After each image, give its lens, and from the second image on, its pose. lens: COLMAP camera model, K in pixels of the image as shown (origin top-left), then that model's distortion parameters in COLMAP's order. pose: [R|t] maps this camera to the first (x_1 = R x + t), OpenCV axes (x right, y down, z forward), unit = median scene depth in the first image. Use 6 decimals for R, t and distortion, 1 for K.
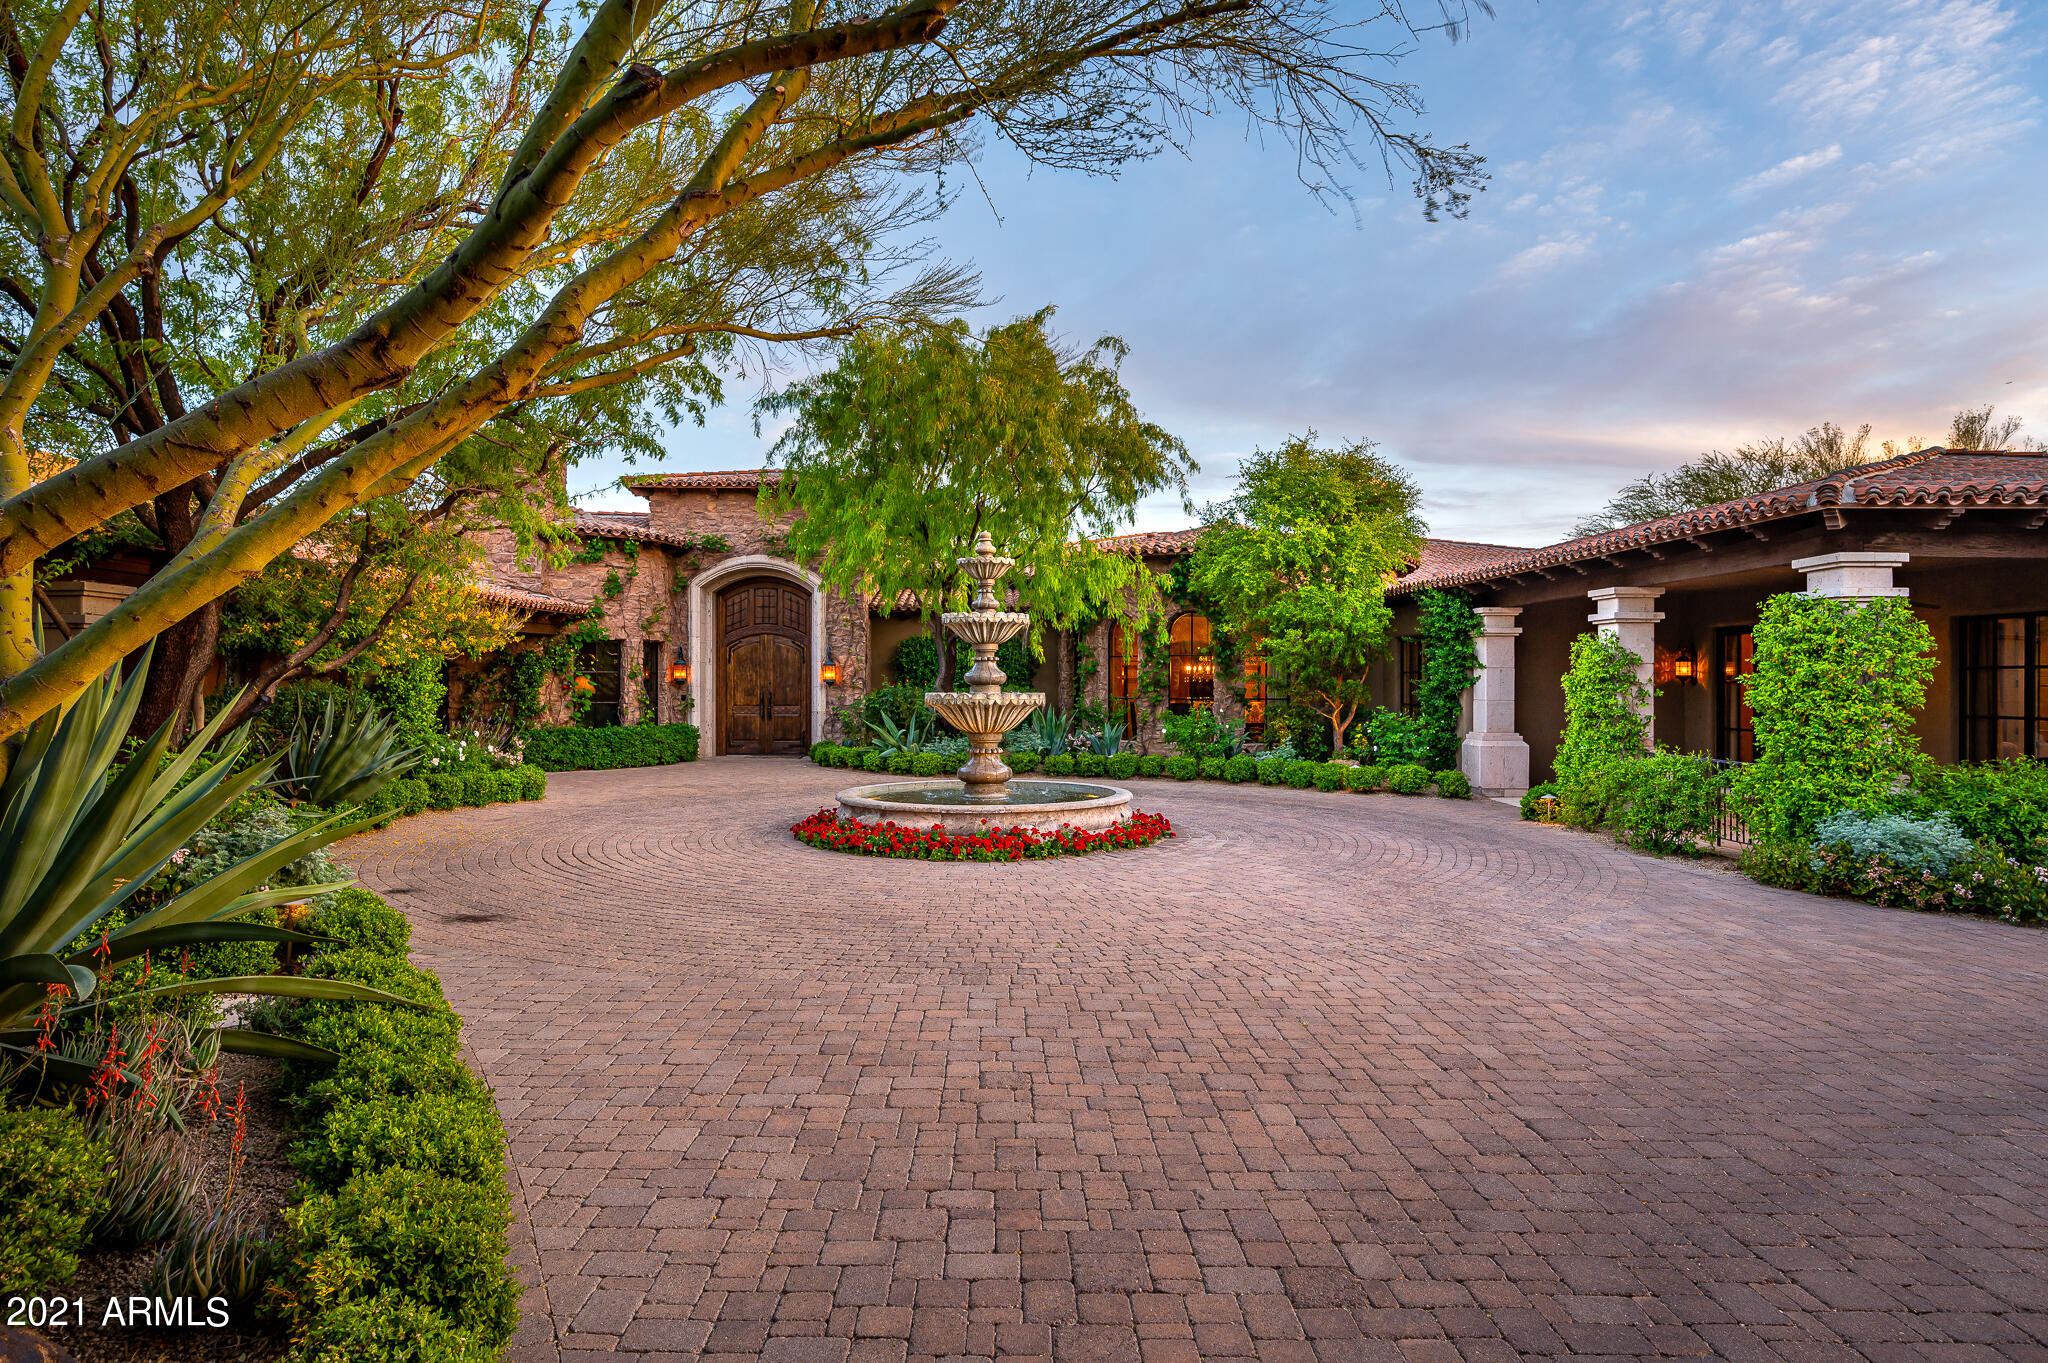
lens RADIAL K [[1120.0, 0, 1018.2], [0, 1120.0, 680.1], [0, 0, 1]] dist [-0.001036, -0.000132]
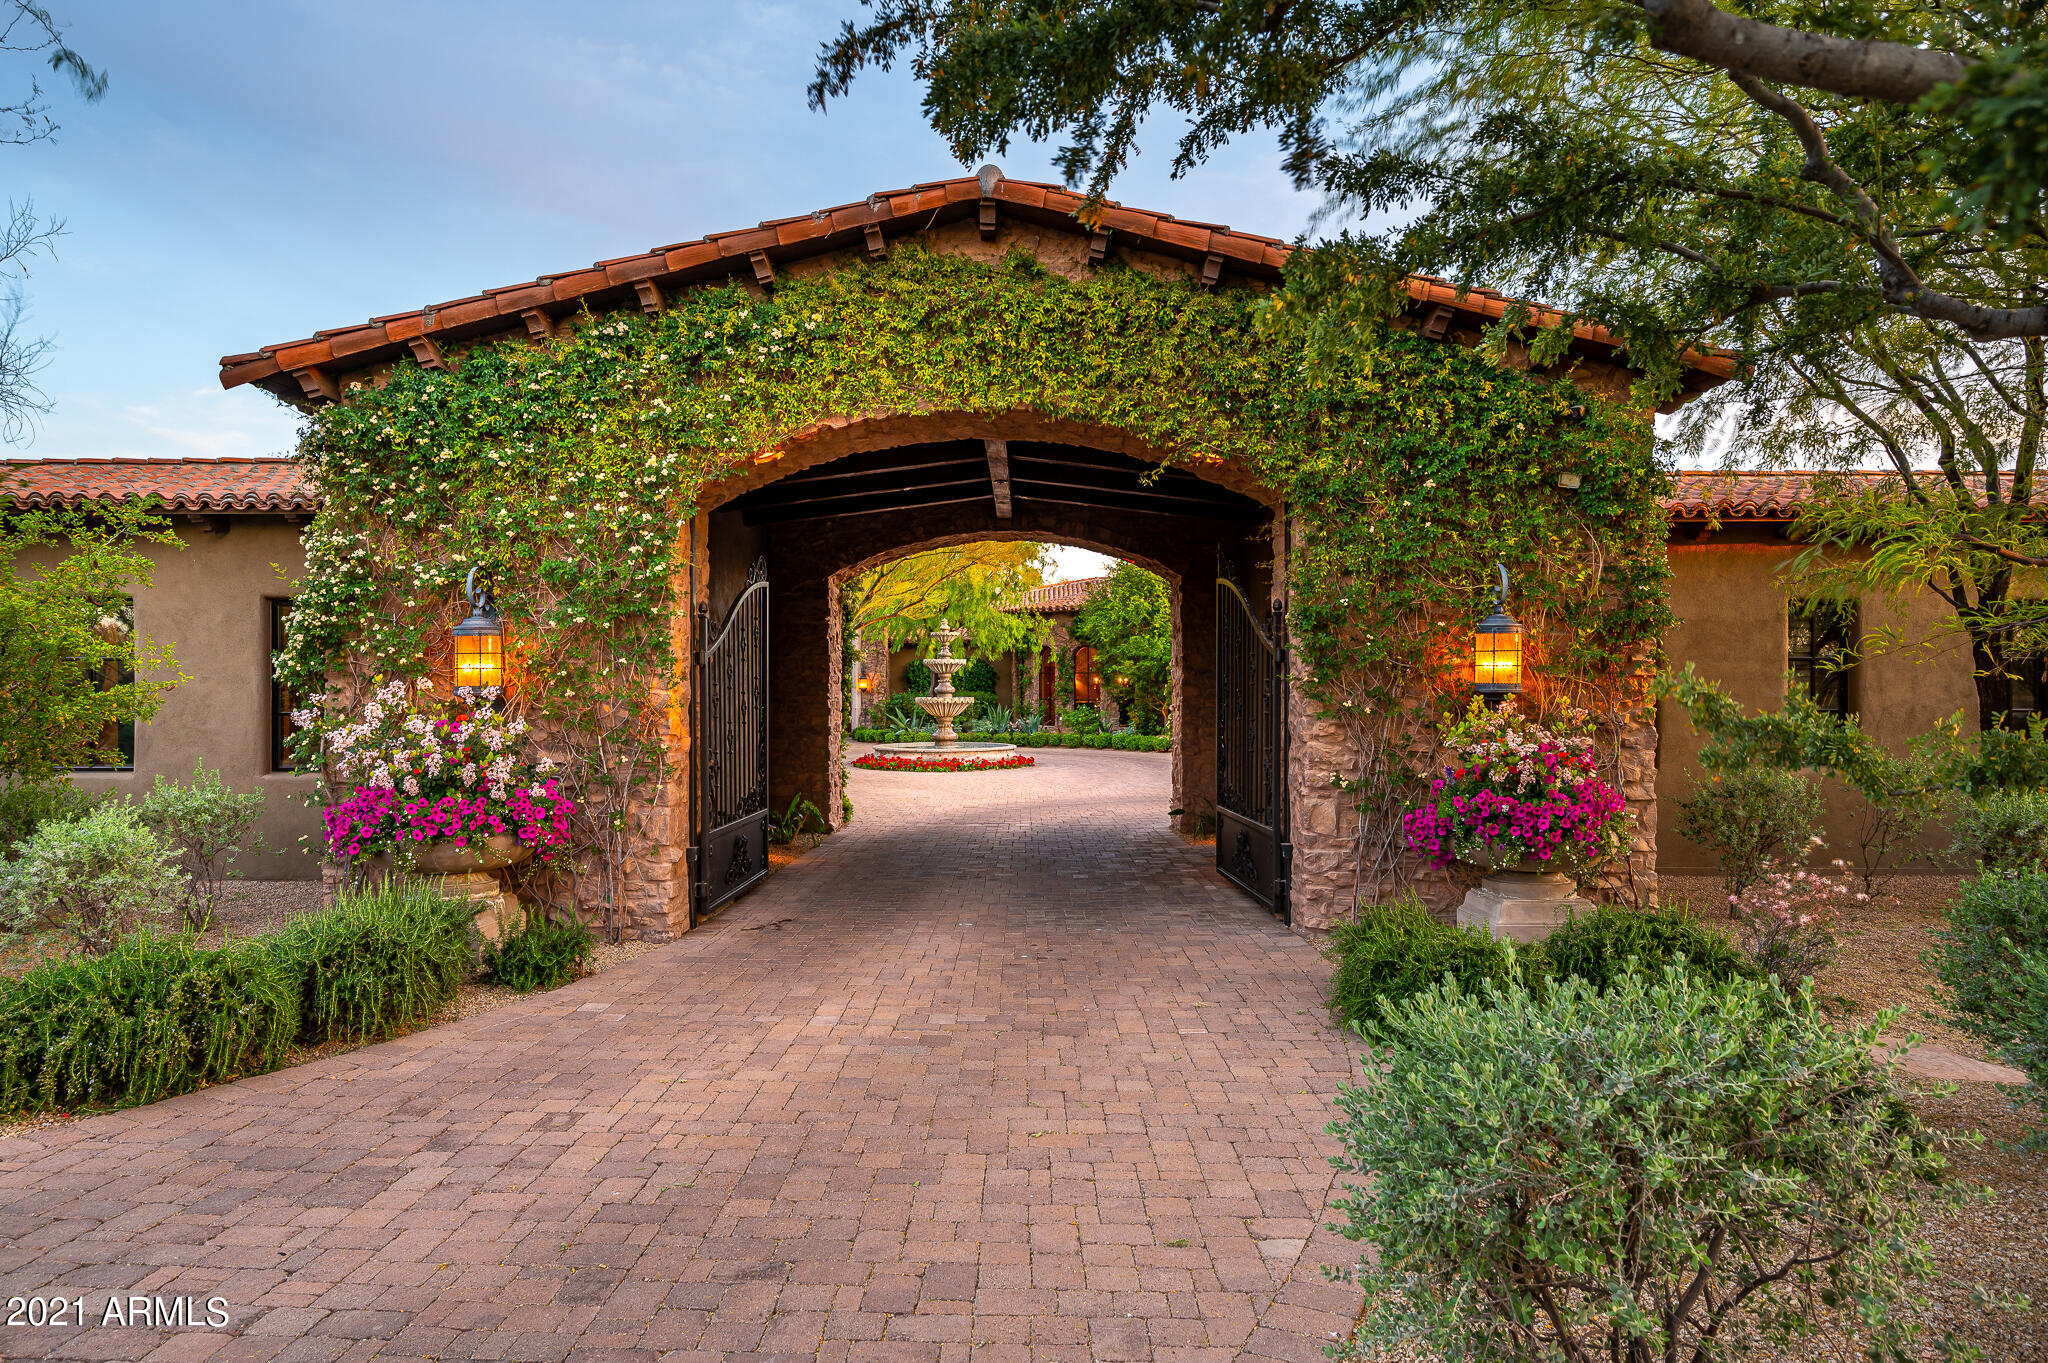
lens RADIAL K [[1154.6, 0, 1025.3], [0, 1154.6, 675.8], [0, 0, 1]] dist [0.003840, 0.000096]
pose [[0.999912, -0.000891, -0.013225, 0.095190], [0.000831, 0.999989, -0.004542, -0.011892], [0.013229, 0.004531, 0.999902, -0.727852]]
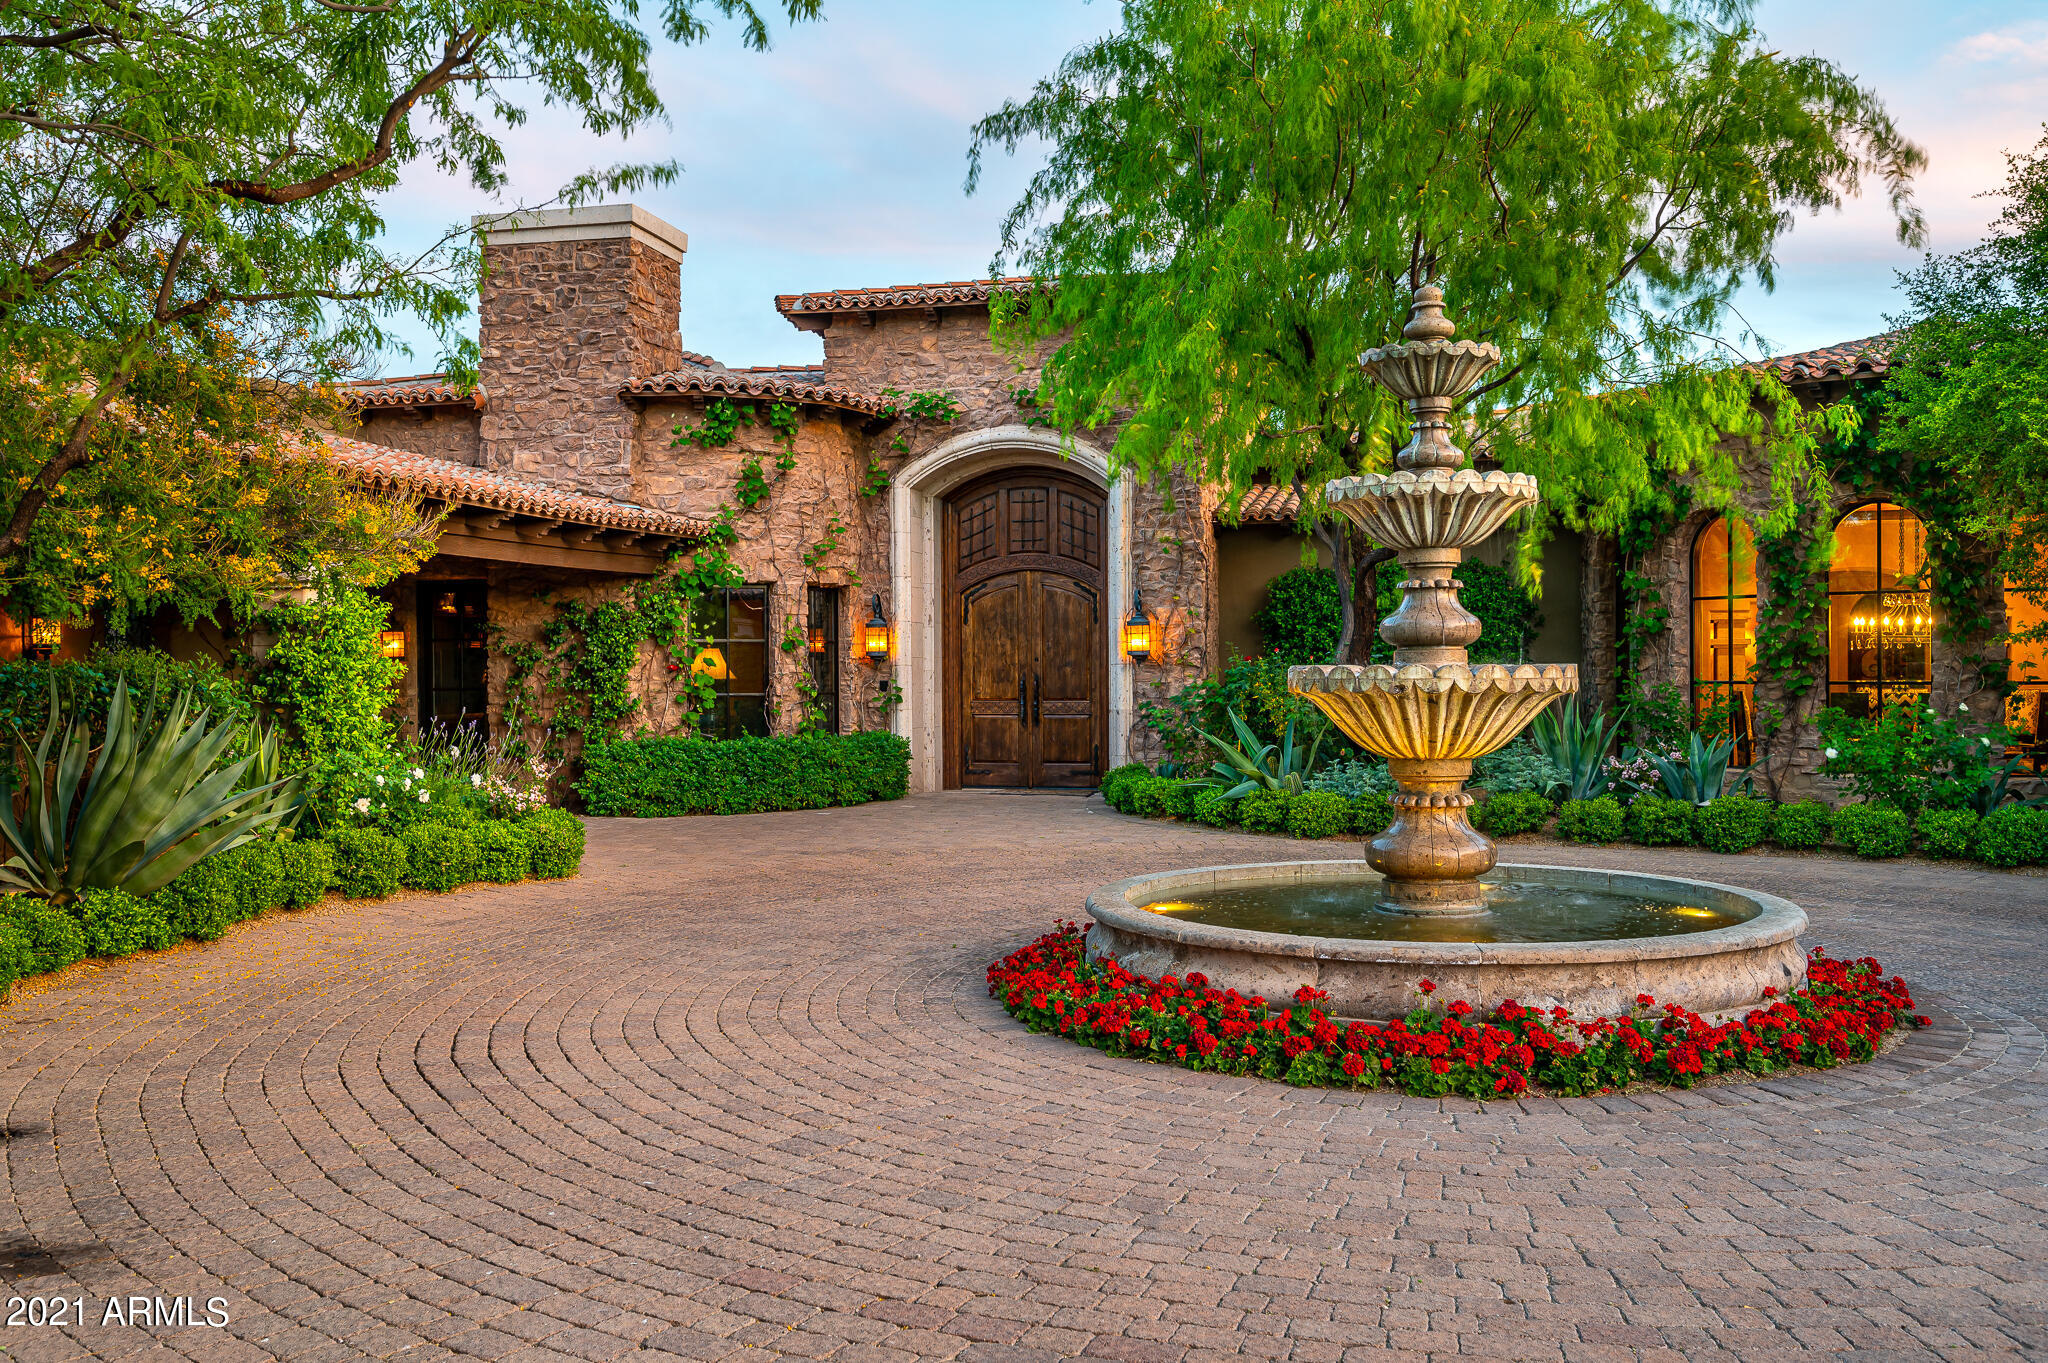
lens RADIAL K [[1730.3, 0, 1026.5], [0, 1730.3, 679.5], [0, 0, 1]] dist [-0.009535, 0.022107]
pose [[0.965367, -0.005398, -0.260840, -0.004017], [0.007942, 0.999931, 0.008697, 0.006503], [0.260775, -0.010468, 0.965343, 0.211512]]
